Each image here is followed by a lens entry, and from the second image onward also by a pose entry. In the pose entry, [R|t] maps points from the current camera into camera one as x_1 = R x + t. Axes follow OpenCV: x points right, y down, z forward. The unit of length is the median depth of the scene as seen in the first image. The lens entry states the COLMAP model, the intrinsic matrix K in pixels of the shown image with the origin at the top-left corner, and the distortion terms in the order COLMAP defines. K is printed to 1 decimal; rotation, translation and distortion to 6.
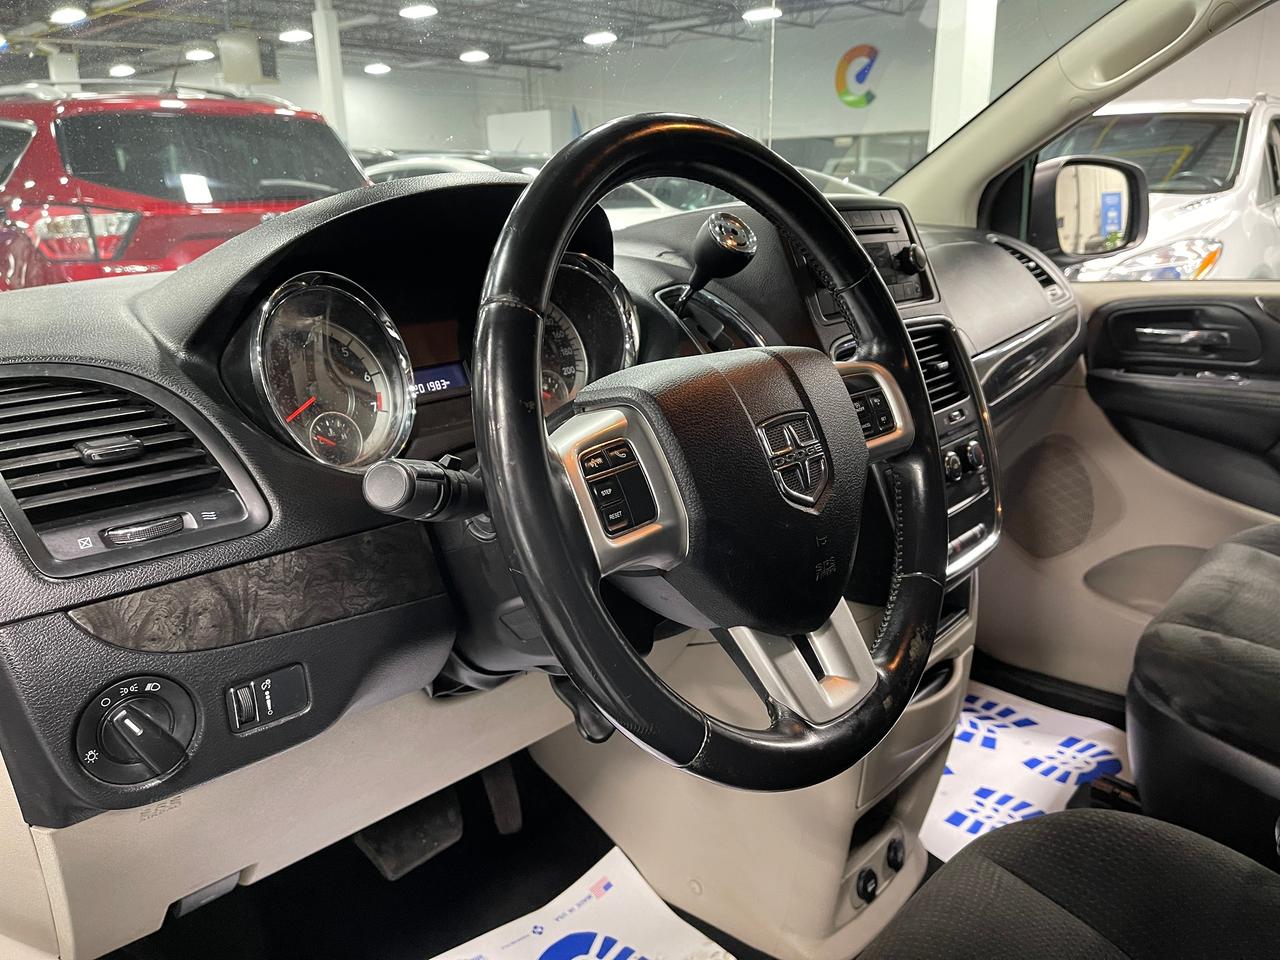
lens RADIAL K [[978.5, 0, 635.8], [0, 978.5, 478.7], [0, 0, 1]] dist [0.038297, -0.050978]
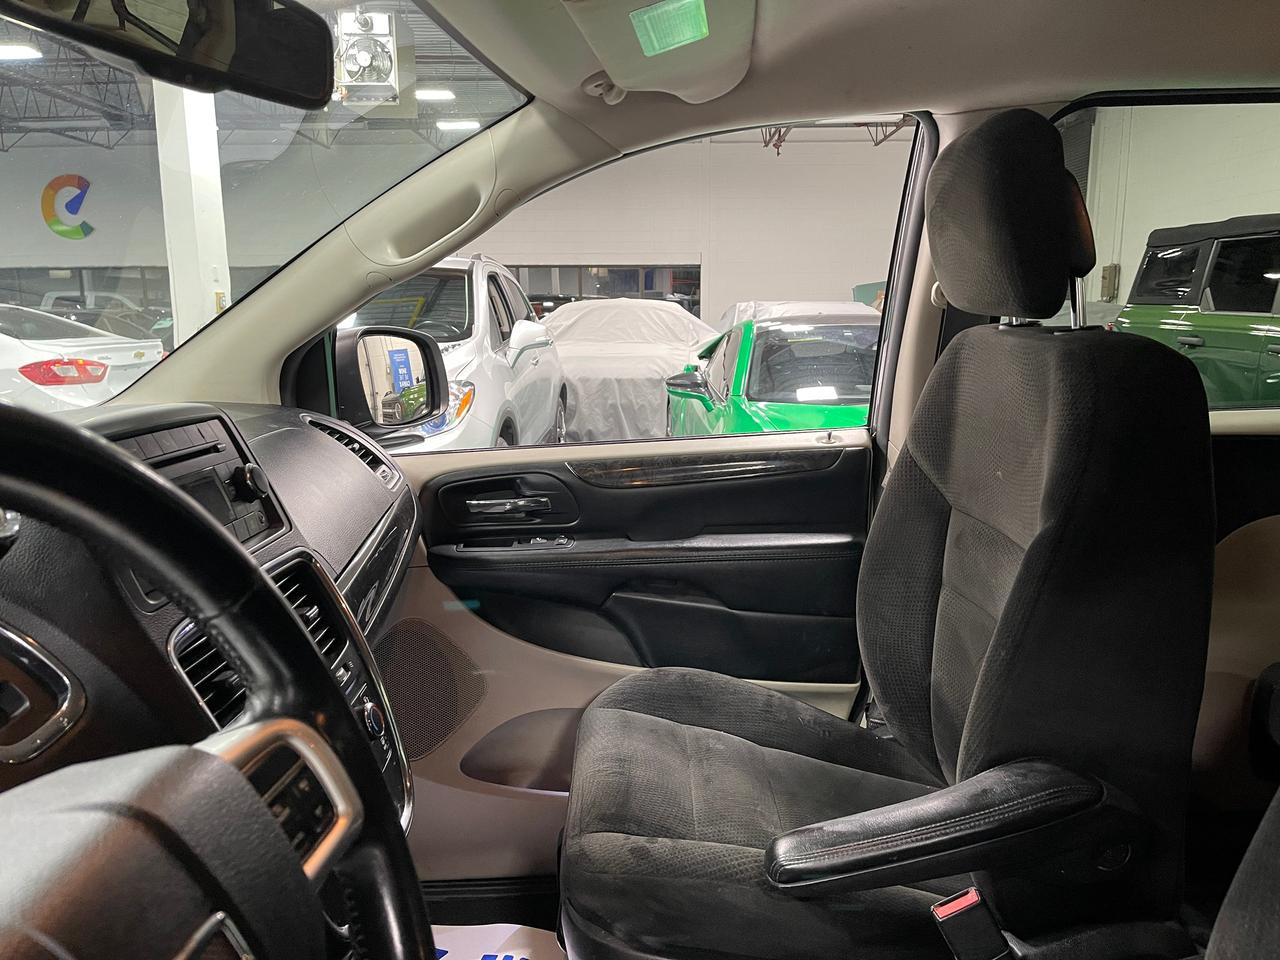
lens RADIAL K [[978.5, 0, 644.0], [0, 978.5, 493.4], [0, 0, 1]] dist [0.038297, -0.050978]
pose [[0.750128, -0.108087, 0.652400, 0.009604], [0.183175, 0.981911, -0.047934, -0.083407], [-0.635417, 0.155460, 0.756358, 0.159611]]
